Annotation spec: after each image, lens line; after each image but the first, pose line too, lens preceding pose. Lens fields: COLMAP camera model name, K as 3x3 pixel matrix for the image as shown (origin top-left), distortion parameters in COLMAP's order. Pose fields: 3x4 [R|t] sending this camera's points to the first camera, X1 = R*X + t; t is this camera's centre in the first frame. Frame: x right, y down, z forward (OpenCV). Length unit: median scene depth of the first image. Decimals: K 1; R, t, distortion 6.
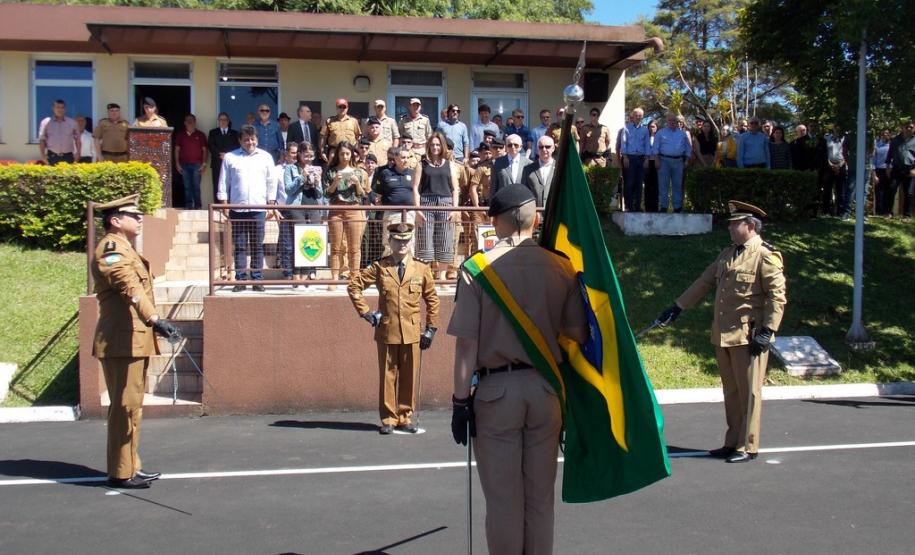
lens RADIAL K [[961.2, 0, 461.6], [0, 961.2, 276.3], [0, 0, 1]] dist [-0.018538, -0.000095]
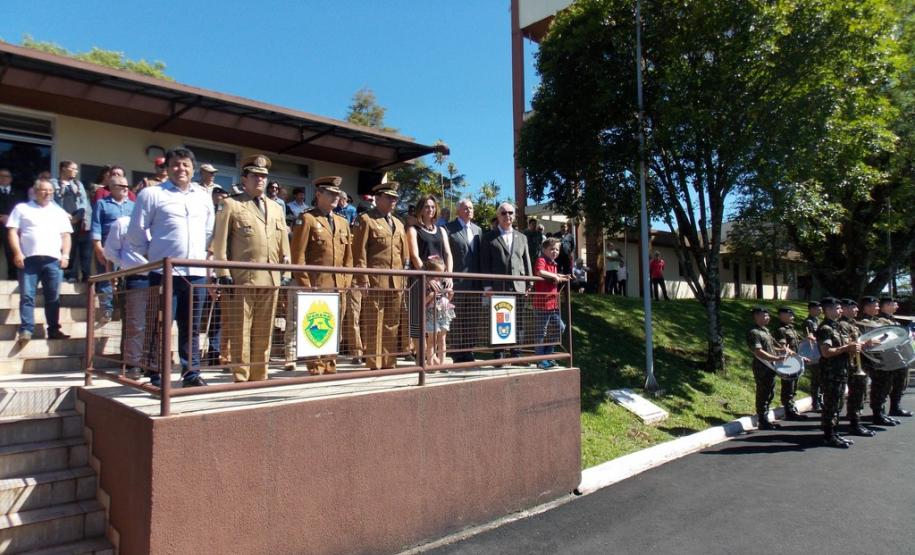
lens RADIAL K [[607.8, 0, 452.2], [0, 607.8, 278.9], [0, 0, 1]] dist [0.000220, -0.000663]
pose [[0.844350, 0.015240, 0.535575, -0.256270], [0.035313, 0.995839, -0.084010, -0.020425], [-0.534627, 0.089846, 0.840299, 0.487552]]
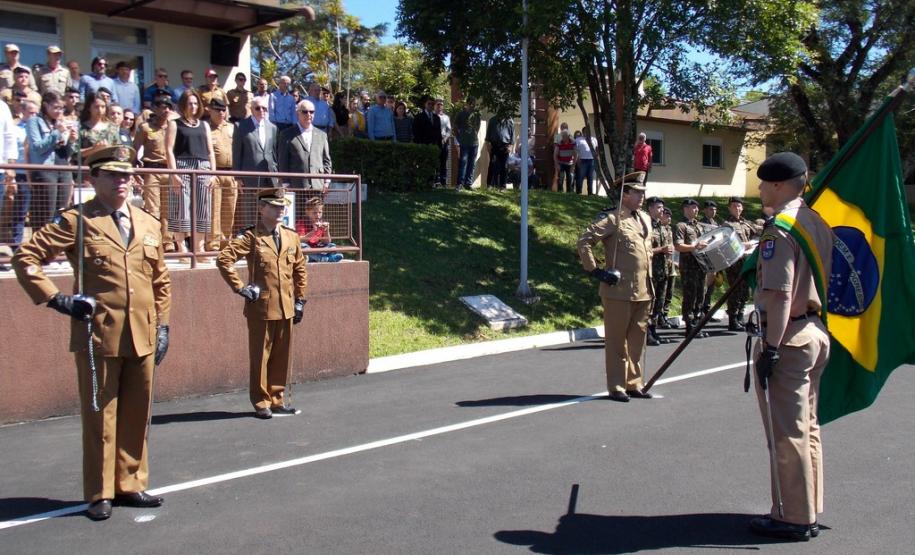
lens RADIAL K [[961.2, 0, 461.6], [0, 961.2, 276.3], [0, 0, 1]] dist [-0.018538, -0.000095]
pose [[0.836116, -0.040047, 0.547088, -0.292025], [0.024055, 0.999049, 0.036368, -0.000147], [-0.548025, -0.017248, 0.836284, 0.093198]]
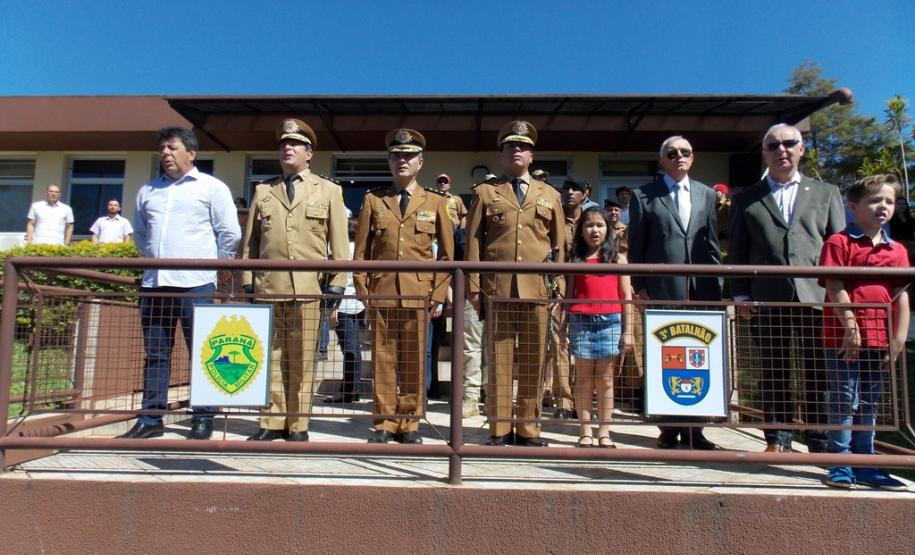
lens RADIAL K [[598.1, 0, 455.8], [0, 598.1, 267.6], [0, 0, 1]] dist [-0.000362, -0.000579]
pose [[0.976820, -0.014819, -0.213549, -0.005307], [-0.019441, 0.987337, -0.157443, -0.025409], [0.213177, 0.157945, 0.964162, 0.637496]]
